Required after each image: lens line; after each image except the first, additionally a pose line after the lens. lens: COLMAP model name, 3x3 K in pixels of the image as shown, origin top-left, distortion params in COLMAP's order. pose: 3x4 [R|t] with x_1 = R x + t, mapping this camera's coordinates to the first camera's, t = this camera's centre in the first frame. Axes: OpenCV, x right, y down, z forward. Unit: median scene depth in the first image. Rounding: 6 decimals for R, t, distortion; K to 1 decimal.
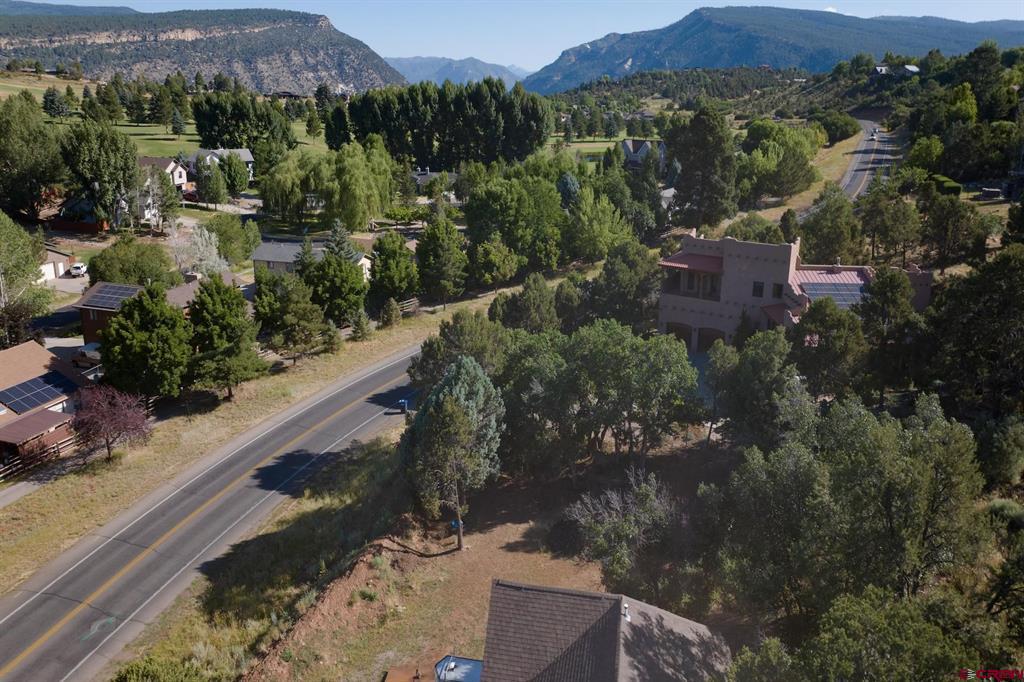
lens RADIAL K [[730.5, 0, 512.9], [0, 730.5, 276.7], [0, 0, 1]] dist [-0.042234, 0.057391]
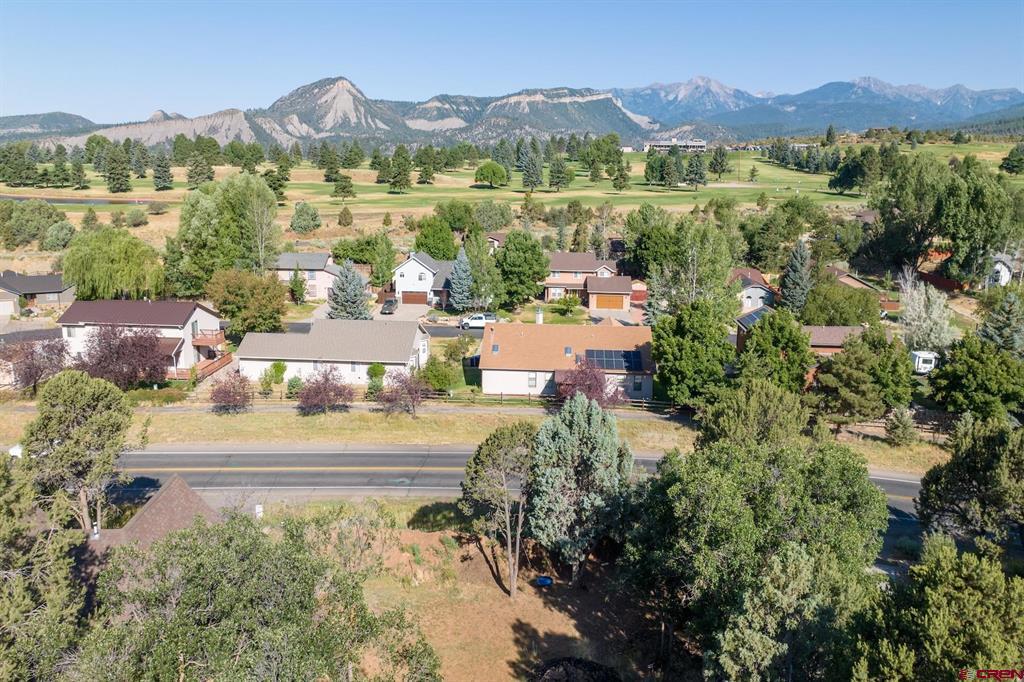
lens RADIAL K [[727.4, 0, 512.5], [0, 727.4, 283.1], [0, 0, 1]] dist [-0.023610, 0.007888]
pose [[0.220611, 0.158986, -0.962317, 0.358971], [-0.248236, 0.963289, 0.102239, -0.040051], [0.943244, 0.216327, 0.251978, 0.353327]]
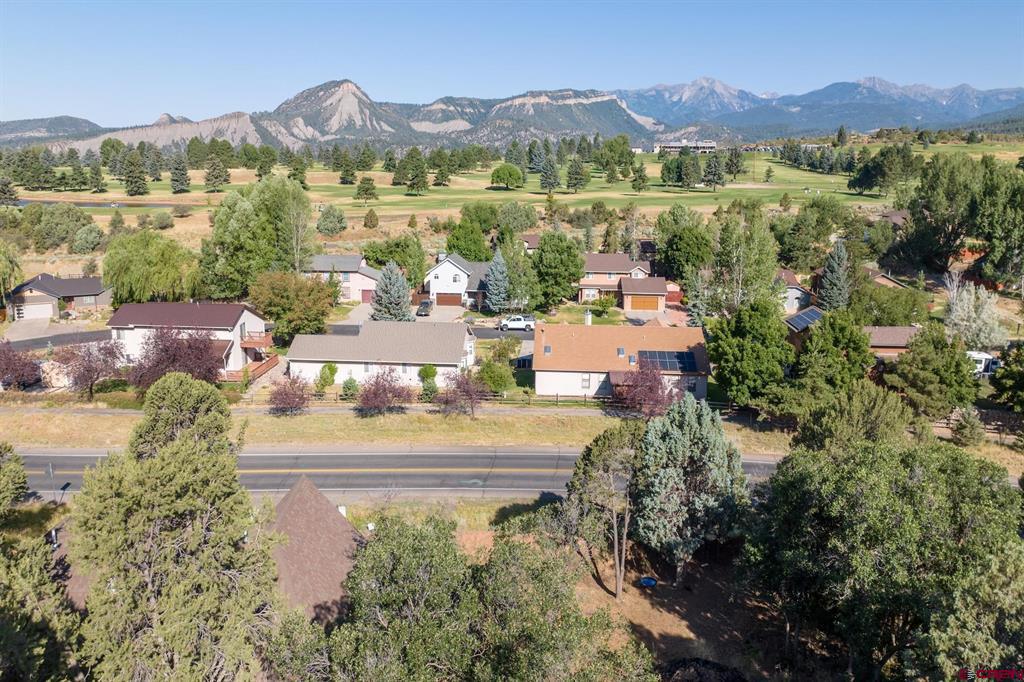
lens RADIAL K [[727.4, 0, 512.5], [0, 727.4, 283.1], [0, 0, 1]] dist [-0.023610, 0.007888]
pose [[0.215098, 0.155955, -0.964060, 0.345385], [-0.244663, 0.964291, 0.101404, -0.024315], [0.945448, 0.214058, 0.245573, 0.296080]]
